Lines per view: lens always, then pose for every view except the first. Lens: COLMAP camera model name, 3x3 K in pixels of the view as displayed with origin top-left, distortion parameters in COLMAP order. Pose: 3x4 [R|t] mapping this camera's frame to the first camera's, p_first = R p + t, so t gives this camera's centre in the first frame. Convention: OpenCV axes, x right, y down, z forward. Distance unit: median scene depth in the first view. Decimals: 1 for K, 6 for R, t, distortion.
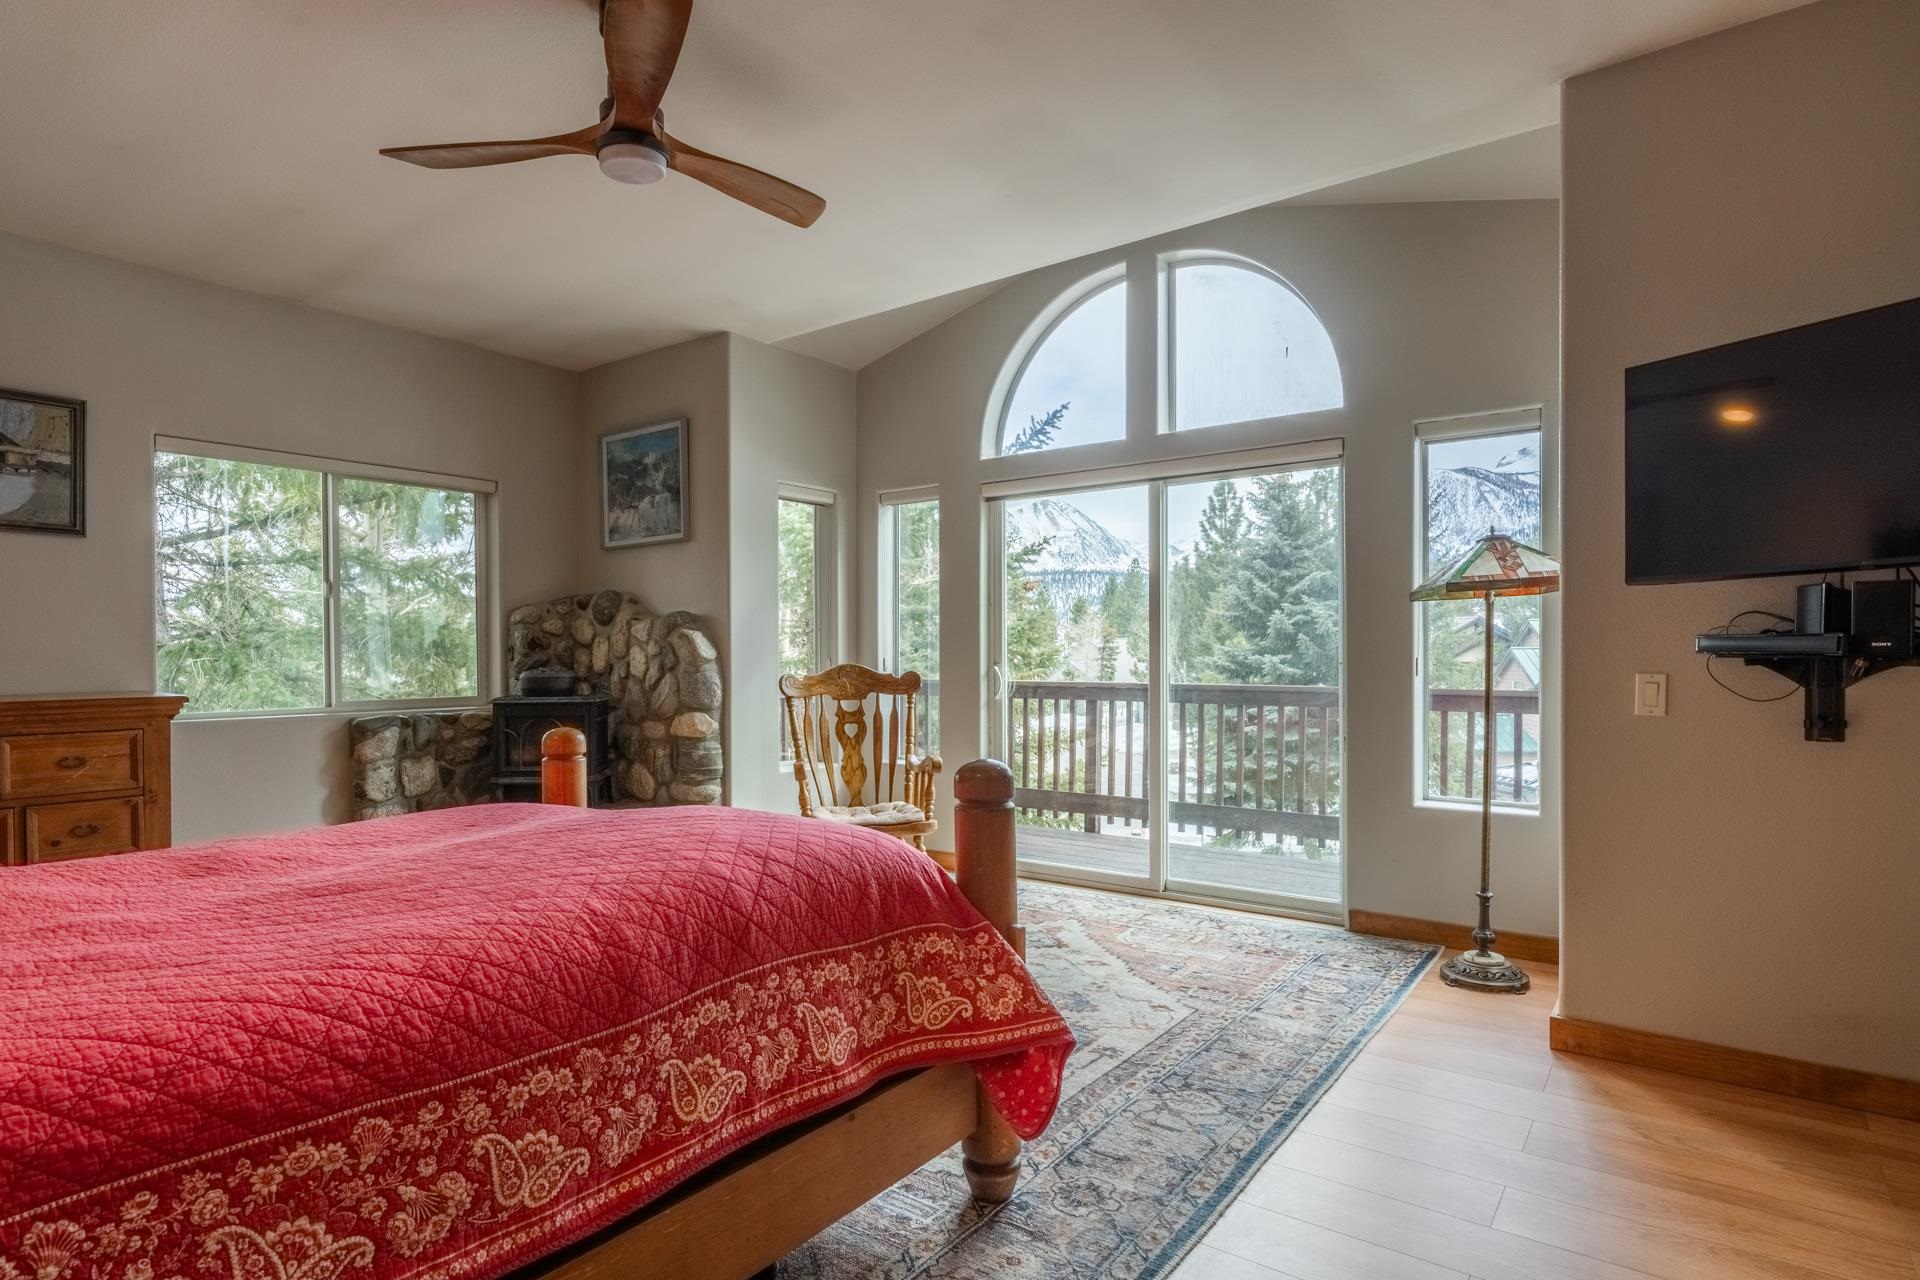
lens RADIAL K [[1014.7, 0, 949.7], [0, 1014.7, 655.1], [0, 0, 1]] dist [-0.002393, -0.001044]
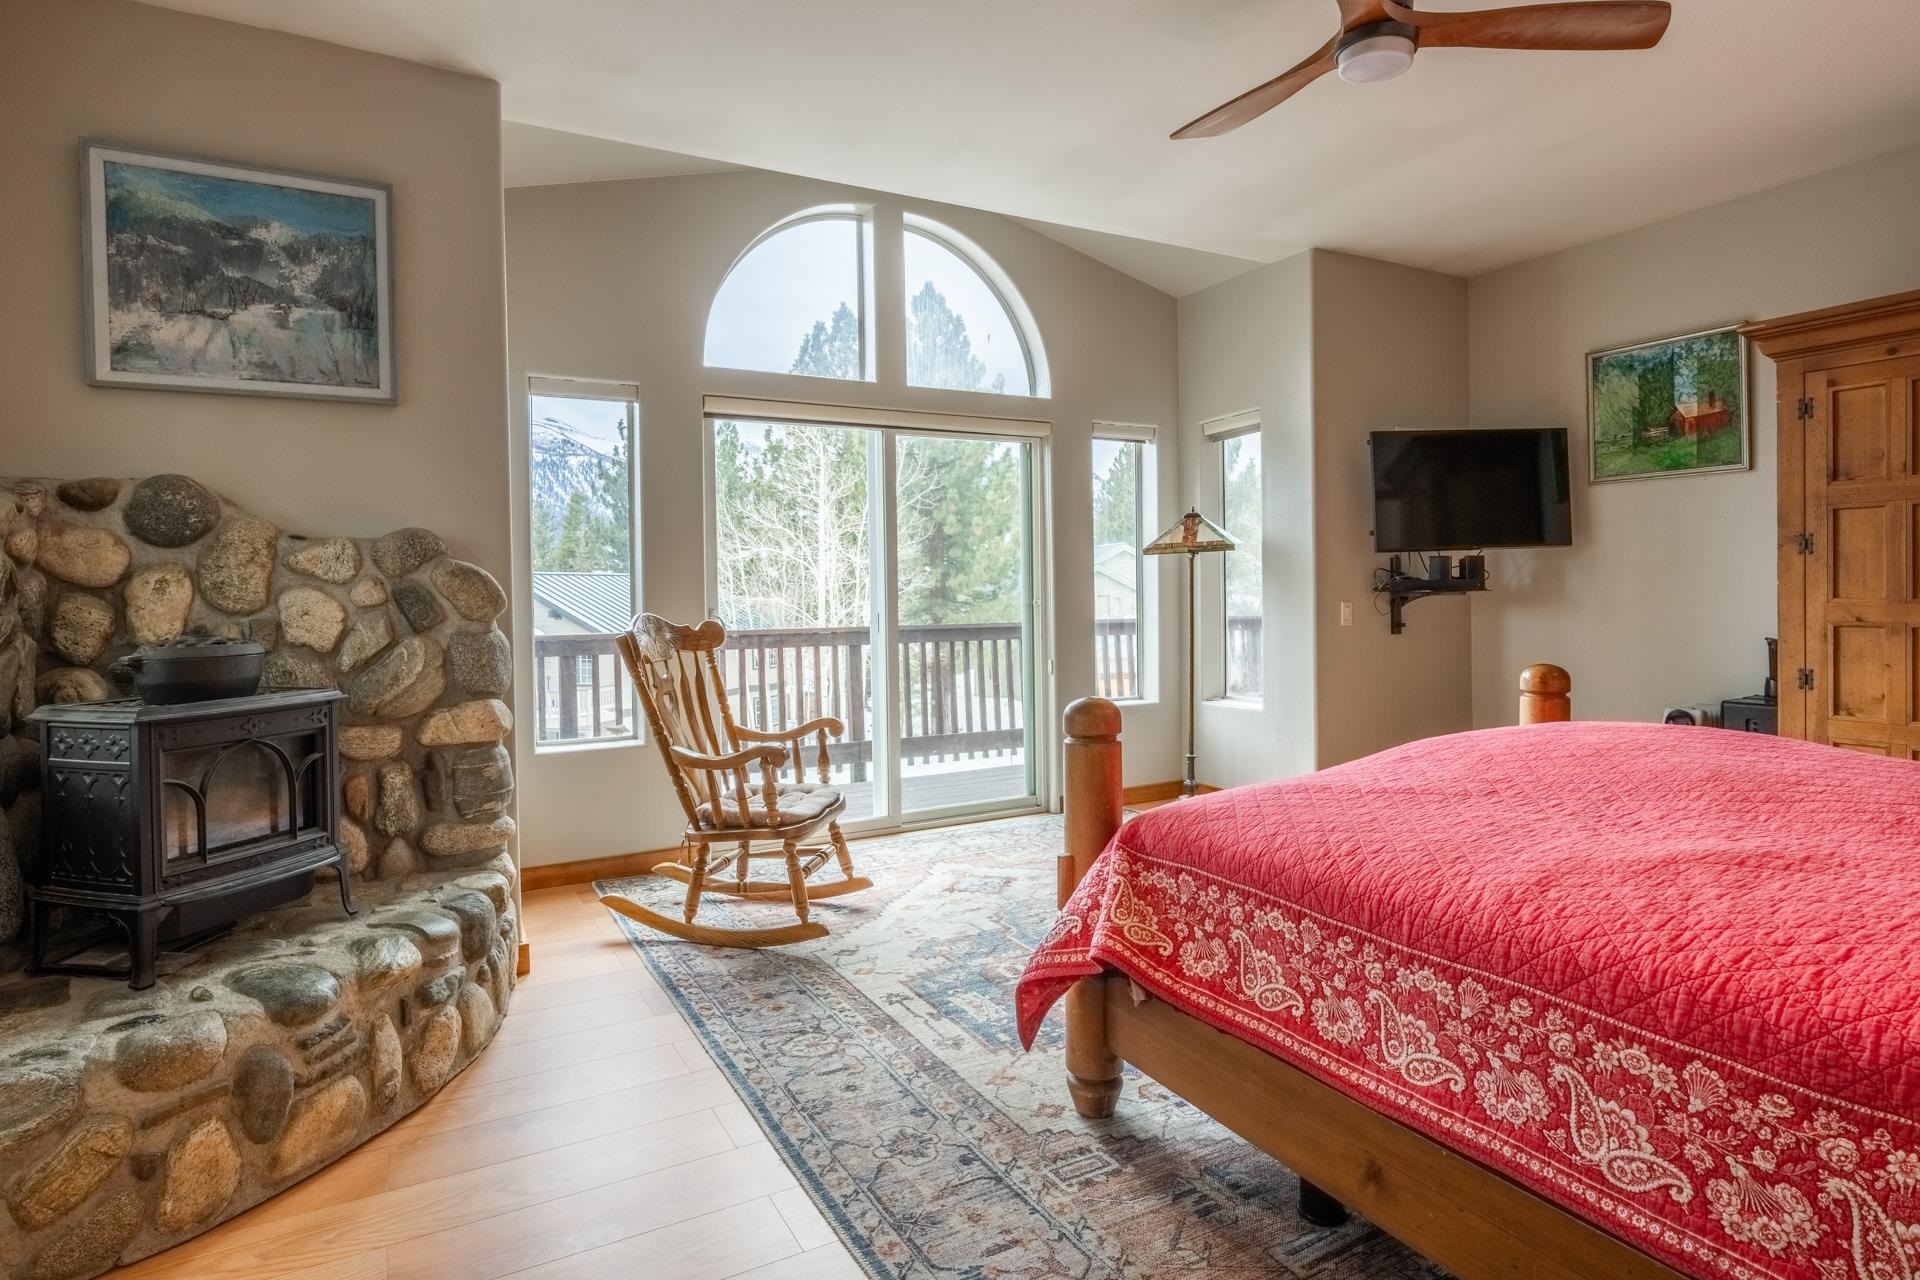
lens RADIAL K [[1014.7, 0, 912.5], [0, 1014.7, 591.0], [0, 0, 1]] dist [-0.002393, -0.001044]
pose [[0.423272, -0.001398, 0.906001, -0.718321], [0.013429, 0.999899, -0.004731, -0.001544], [-0.905903, 0.014169, 0.423248, 0.544971]]
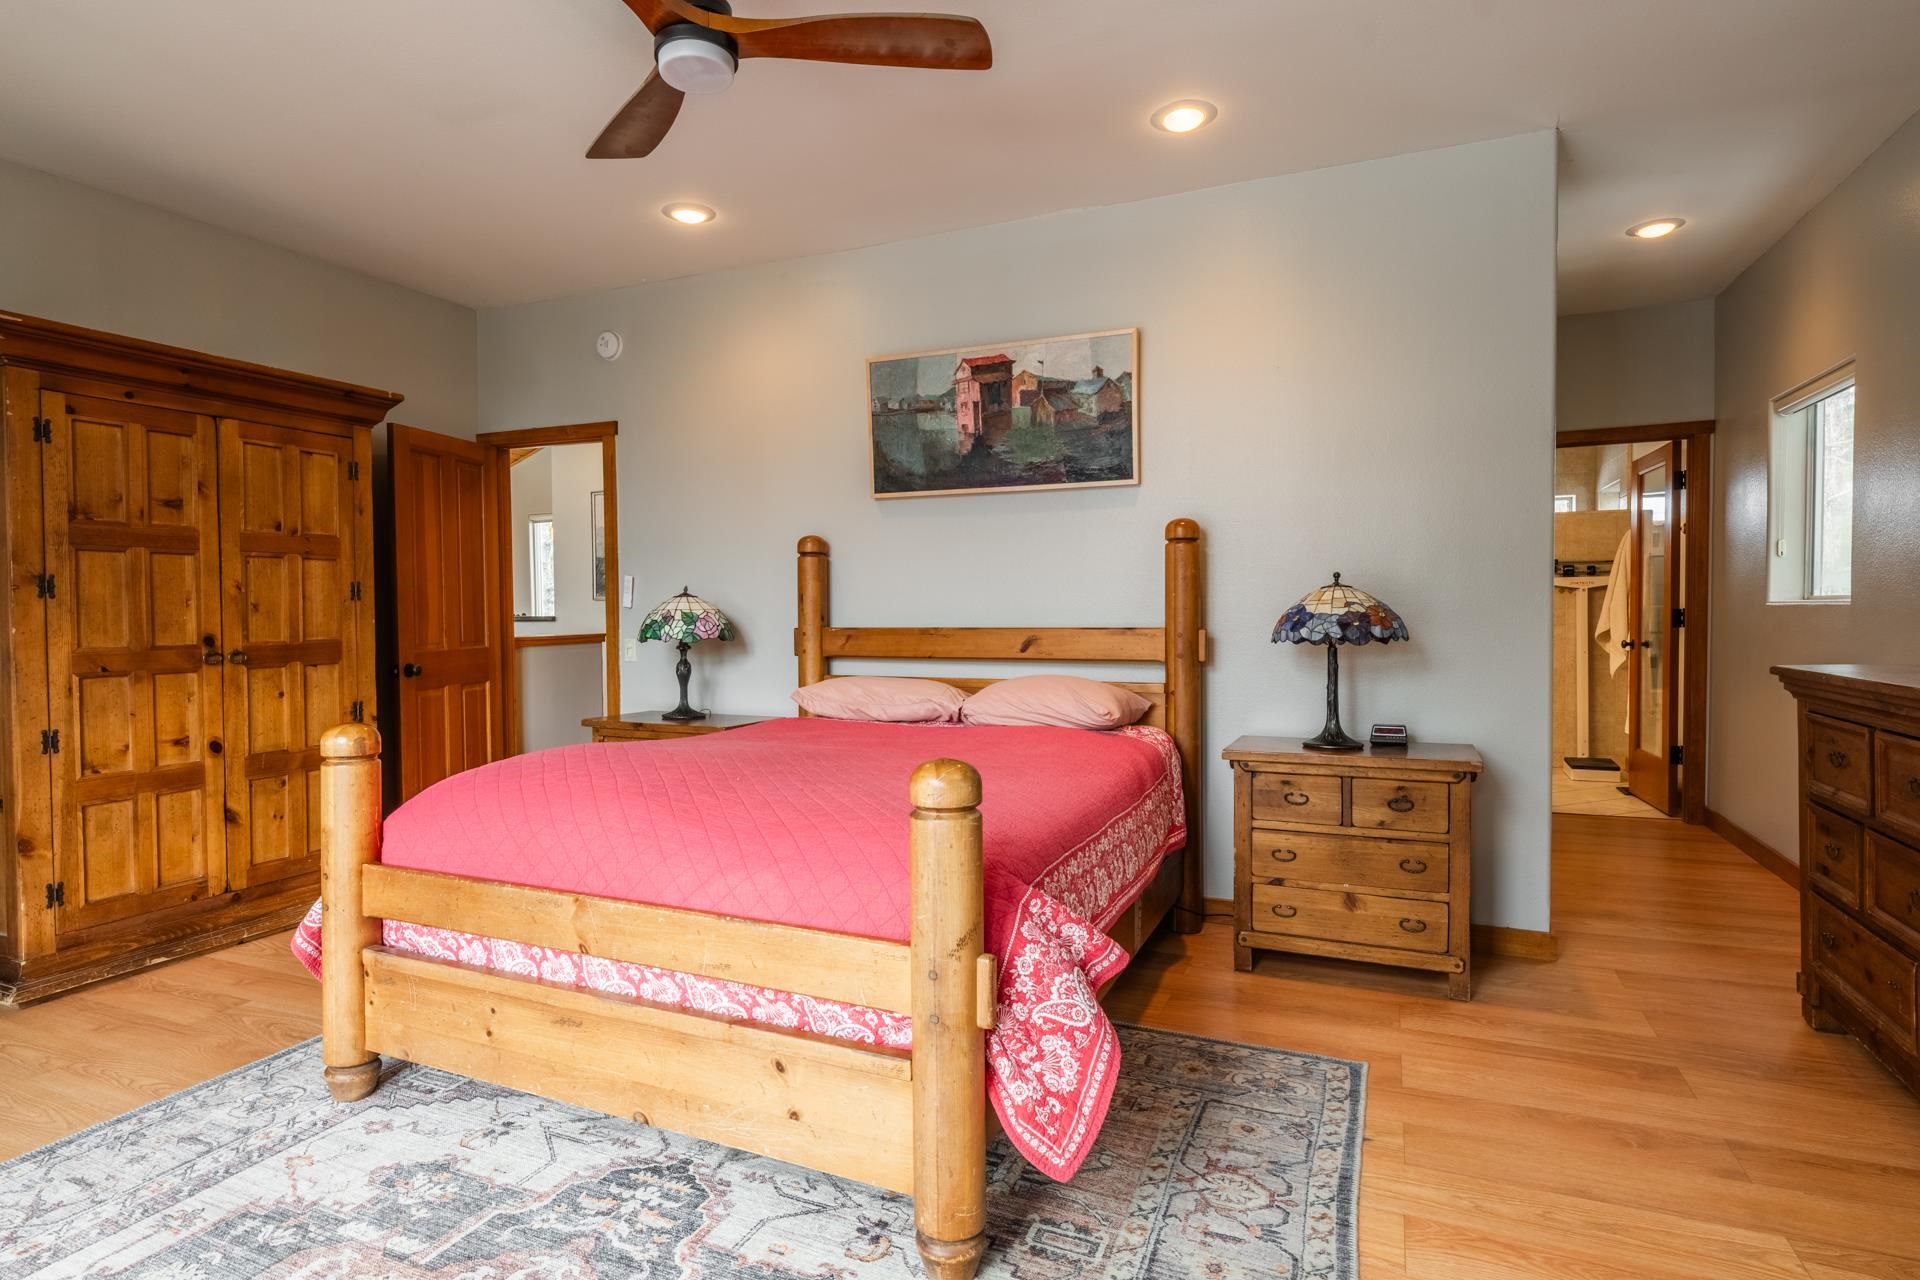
lens RADIAL K [[1014.7, 0, 957.3], [0, 1014.7, 632.8], [0, 0, 1]] dist [-0.002393, -0.001044]
pose [[-0.971631, 0.021774, -0.235499, -0.167418], [0.015931, 0.999517, 0.026686, -0.009393], [0.235966, 0.022177, -0.971508, 1.040259]]
